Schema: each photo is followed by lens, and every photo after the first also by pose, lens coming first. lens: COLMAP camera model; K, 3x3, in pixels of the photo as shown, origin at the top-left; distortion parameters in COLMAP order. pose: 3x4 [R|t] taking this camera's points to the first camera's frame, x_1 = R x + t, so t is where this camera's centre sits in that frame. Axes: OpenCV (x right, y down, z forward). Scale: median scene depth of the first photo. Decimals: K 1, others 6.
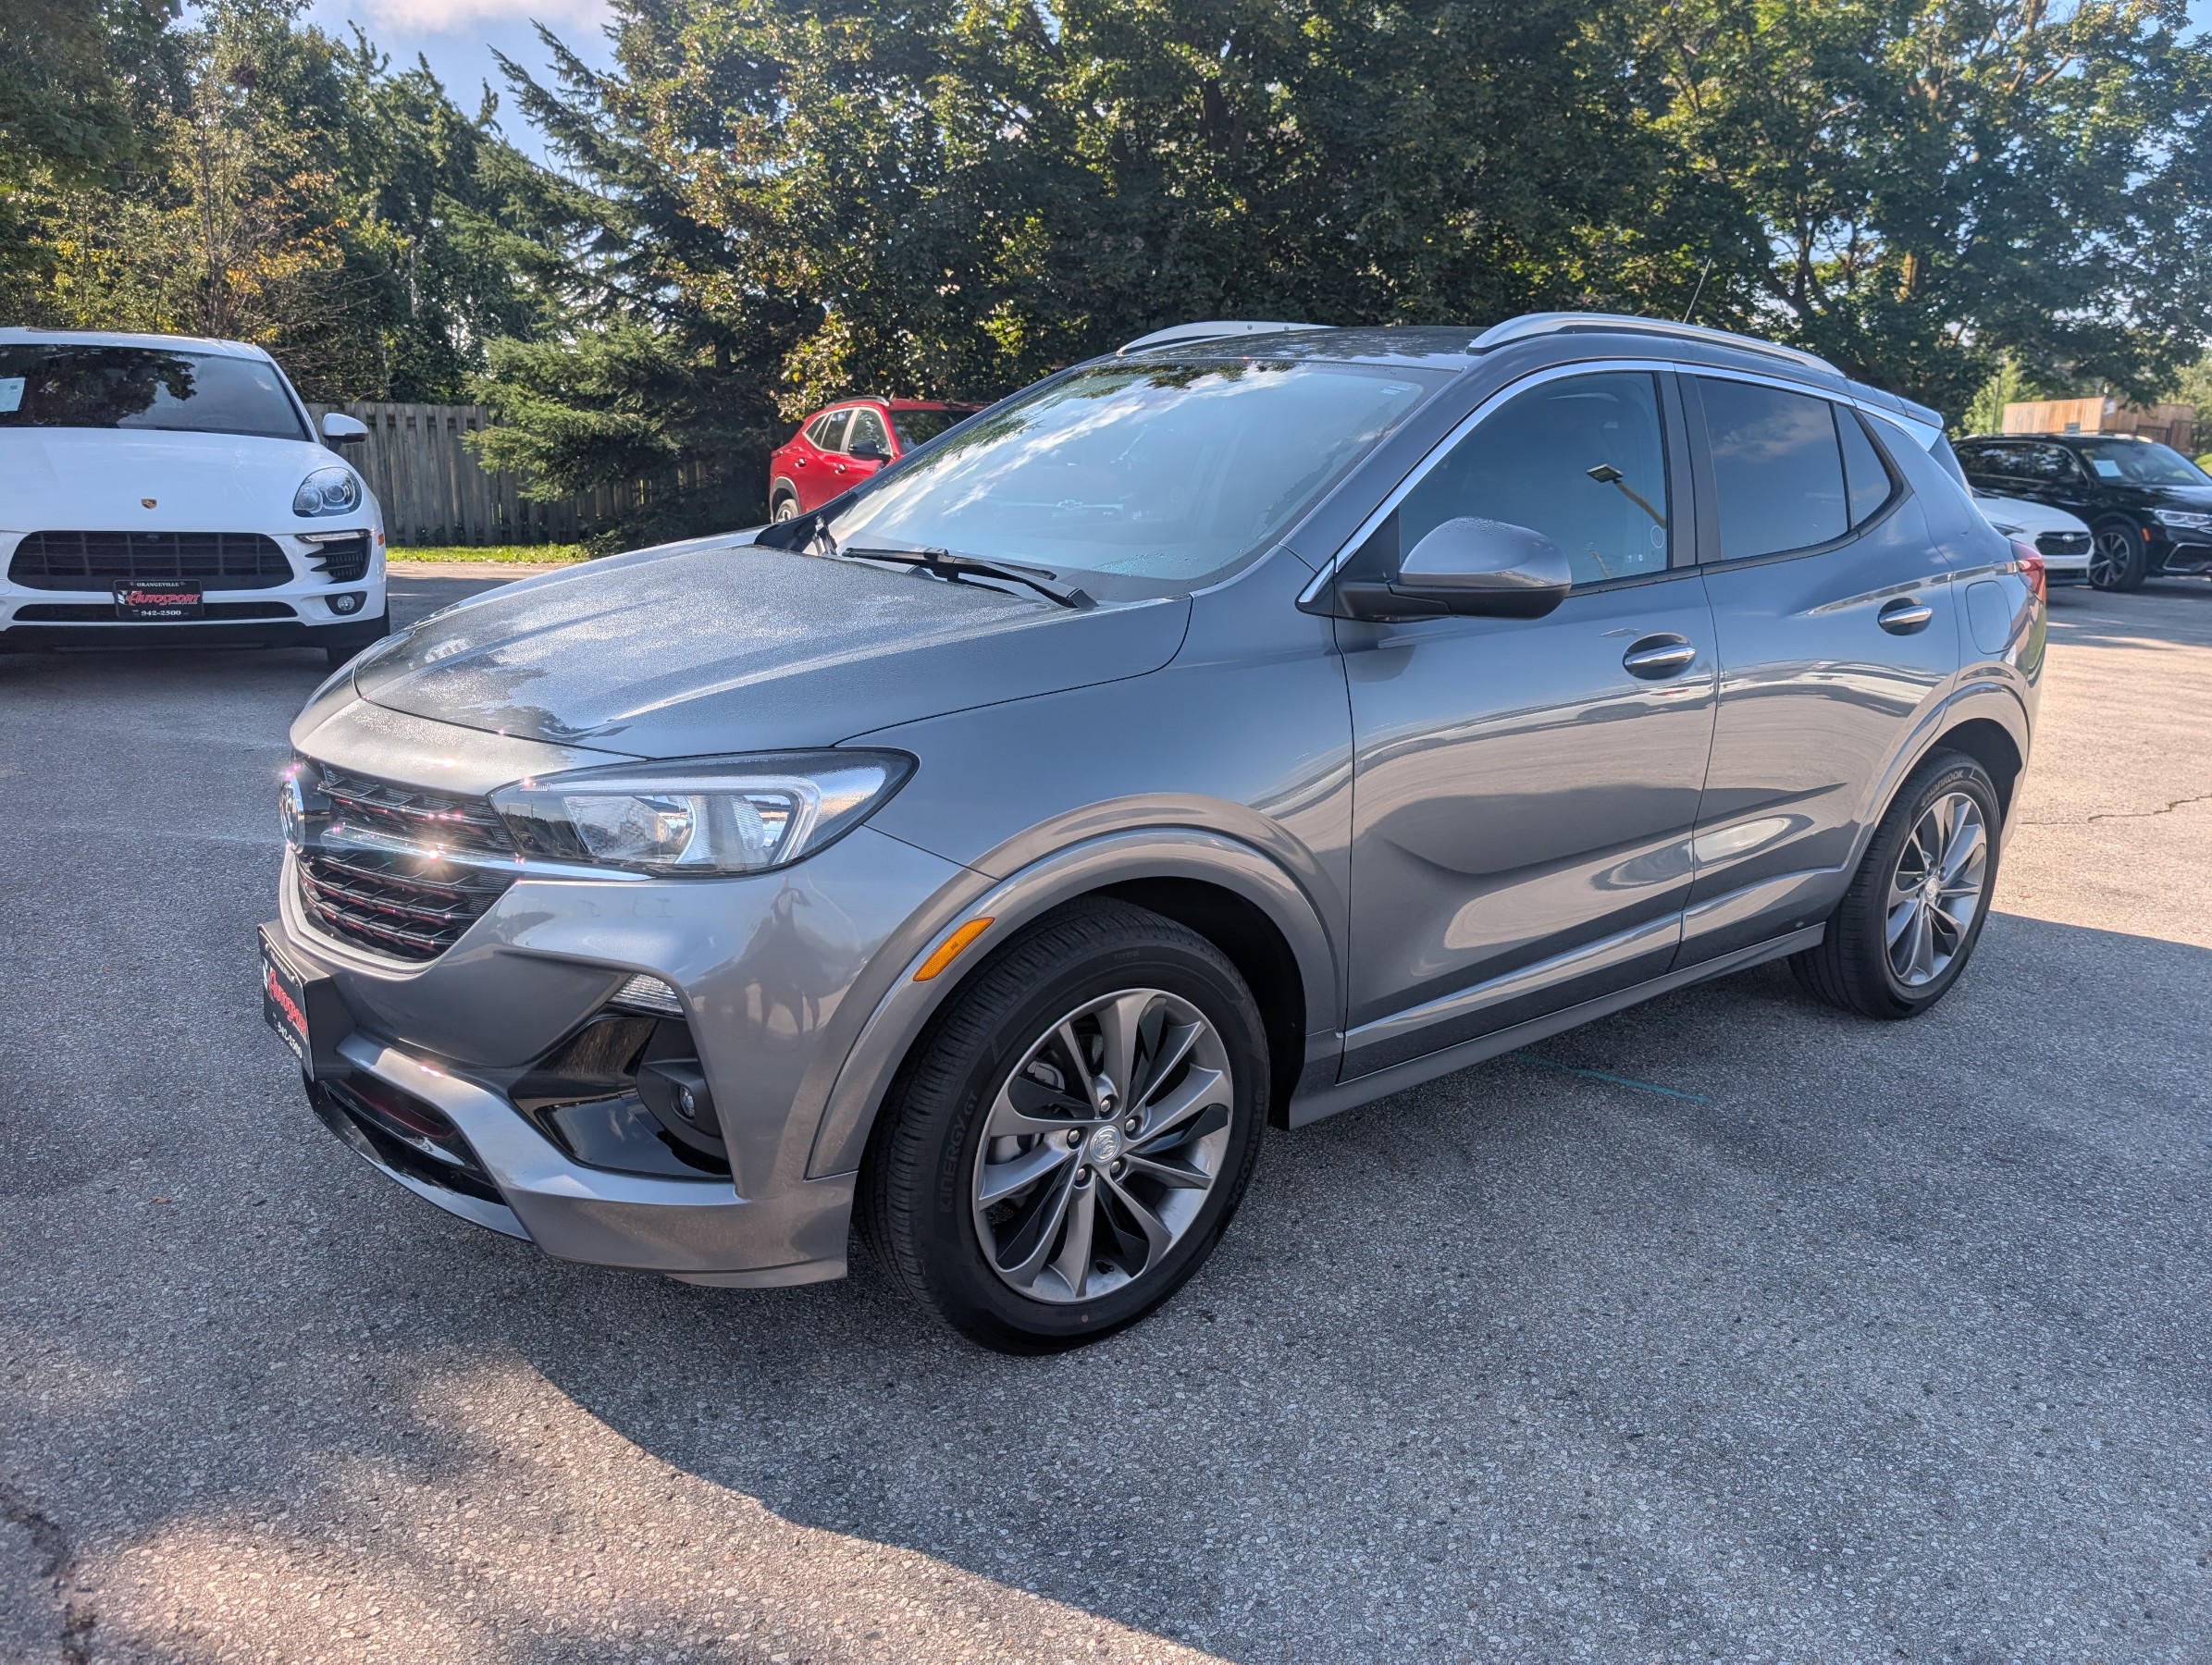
lens RADIAL K [[1568.2, 0, 1126.7], [0, 1568.2, 819.5], [0, 0, 1]] dist [0.000294, 0.000418]
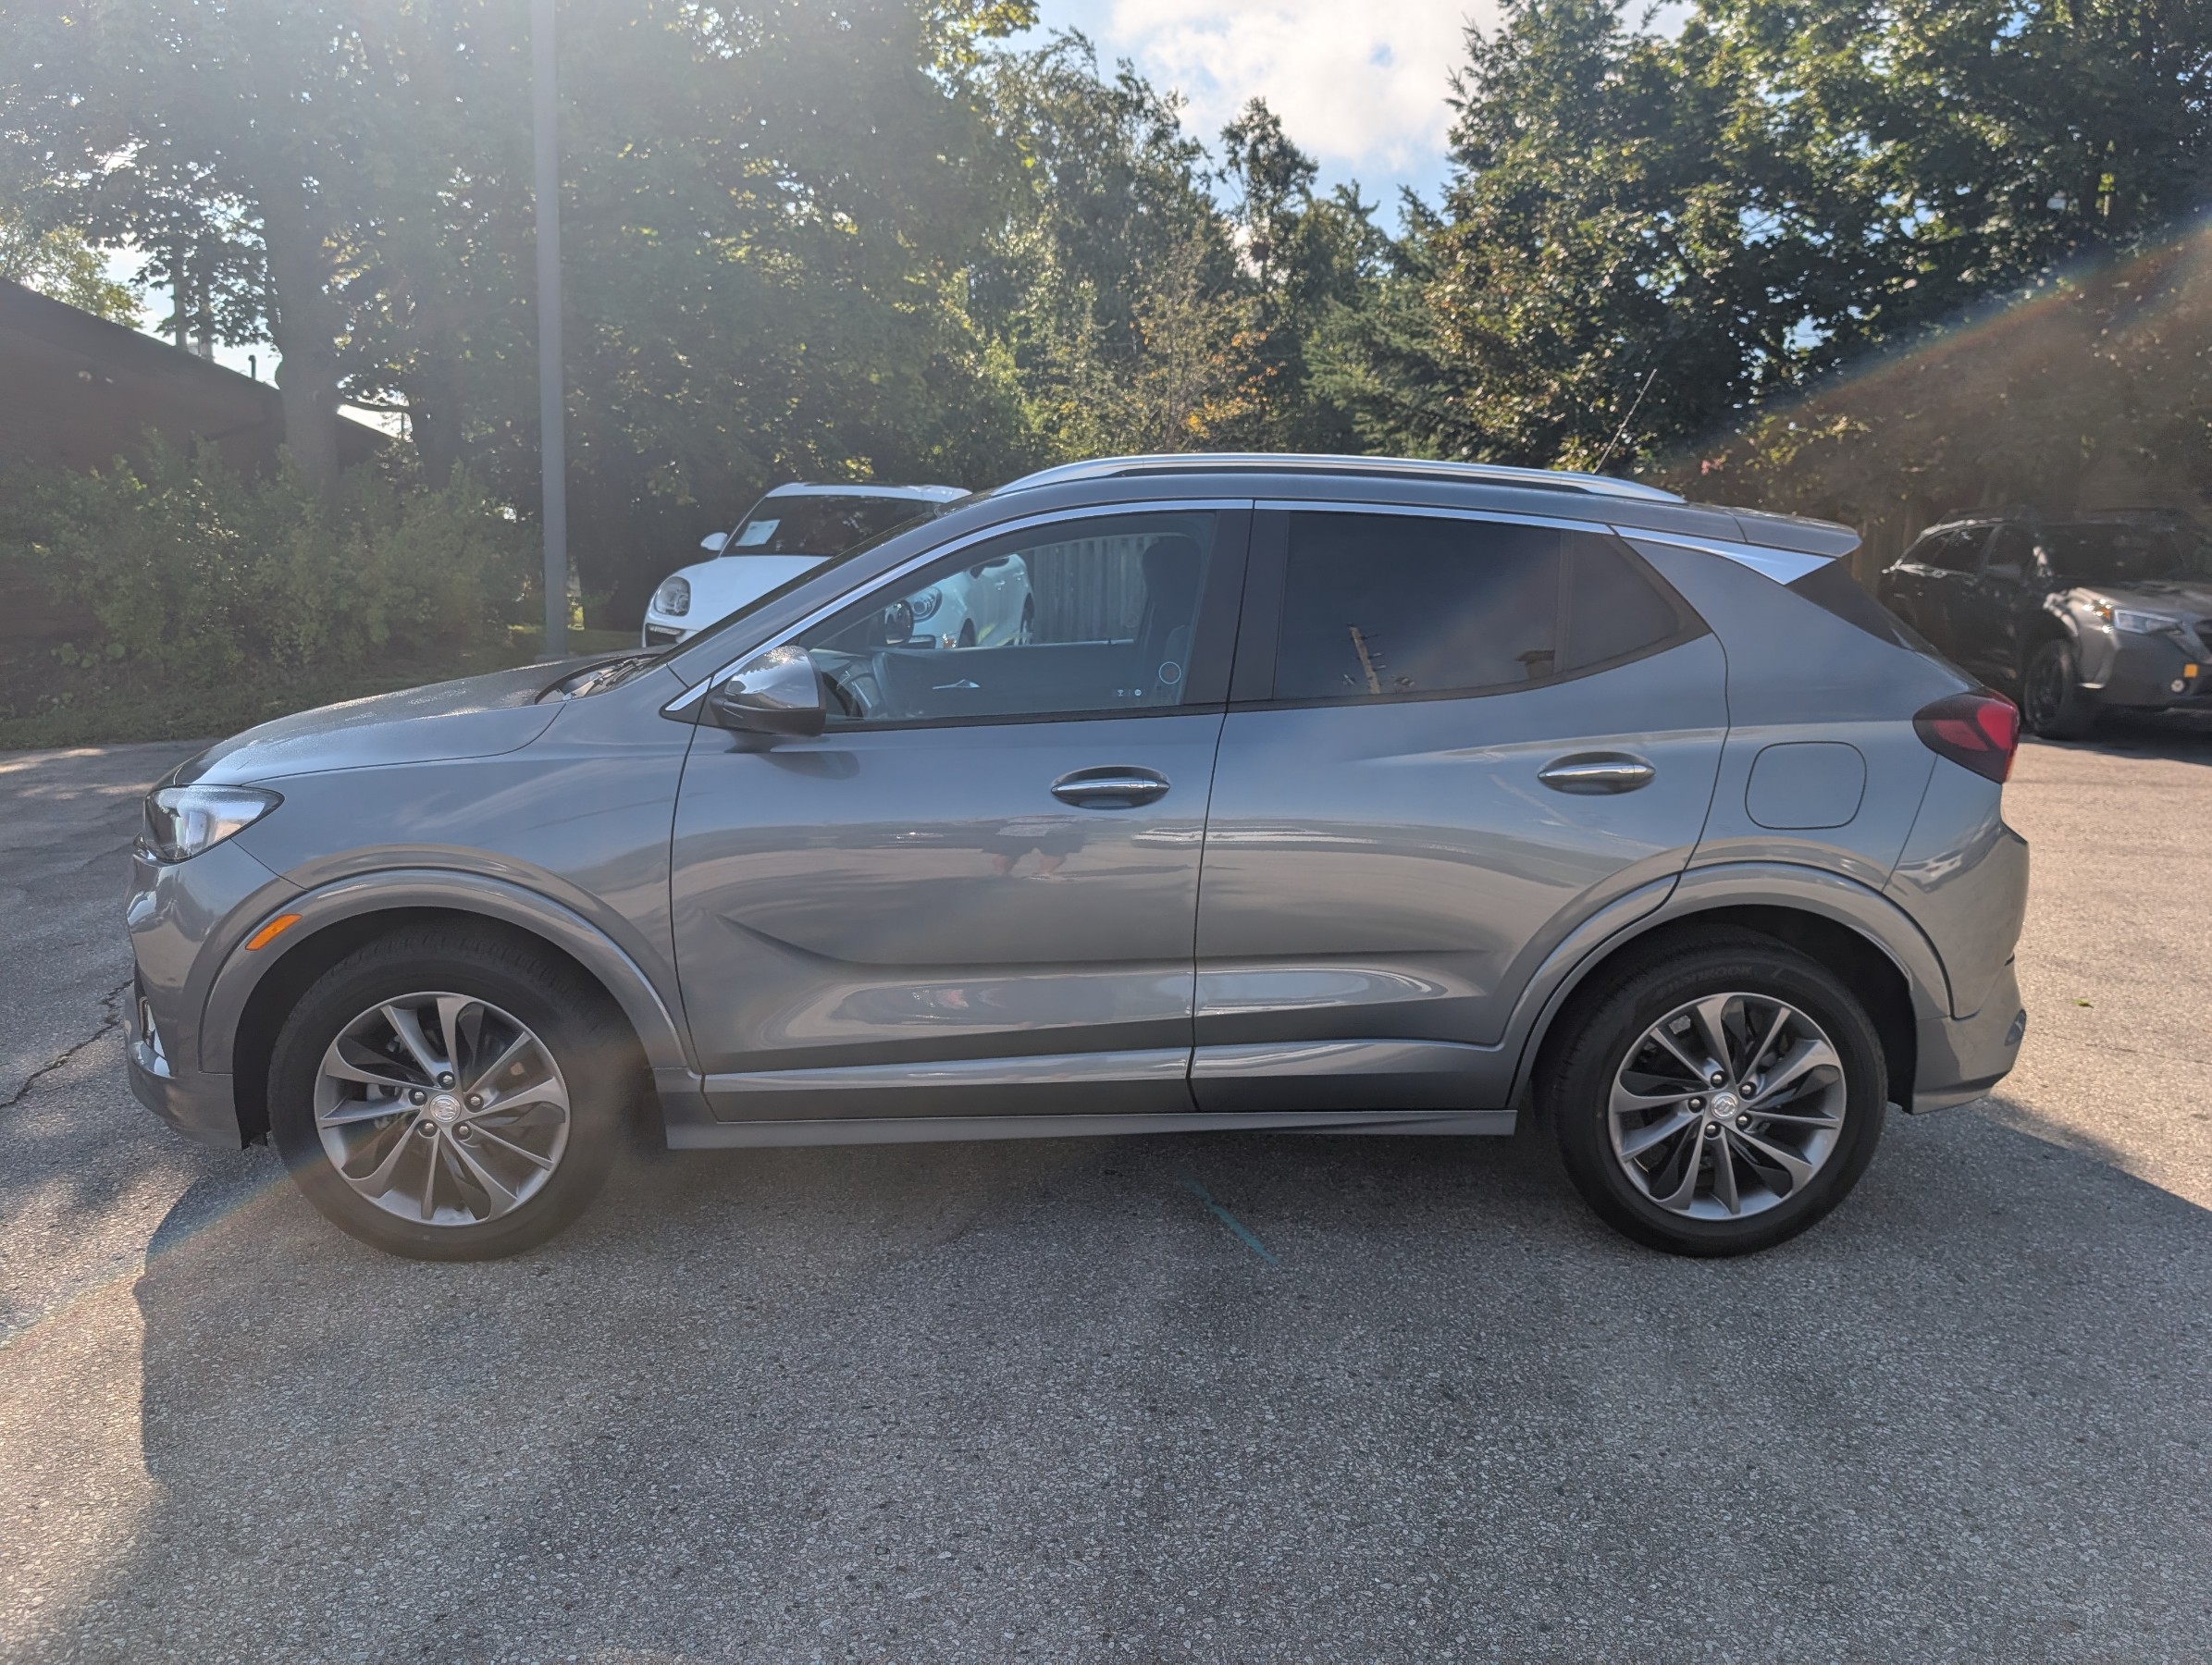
lens RADIAL K [[1598.8, 0, 1106.0], [0, 1598.8, 832.5], [0, 0, 1]] dist [0.011295, 0.002373]
pose [[0.817328, 0.090216, -0.569066, 0.917366], [-0.127565, 0.991488, -0.026034, -0.045534], [0.561874, 0.093871, 0.821880, 0.143655]]
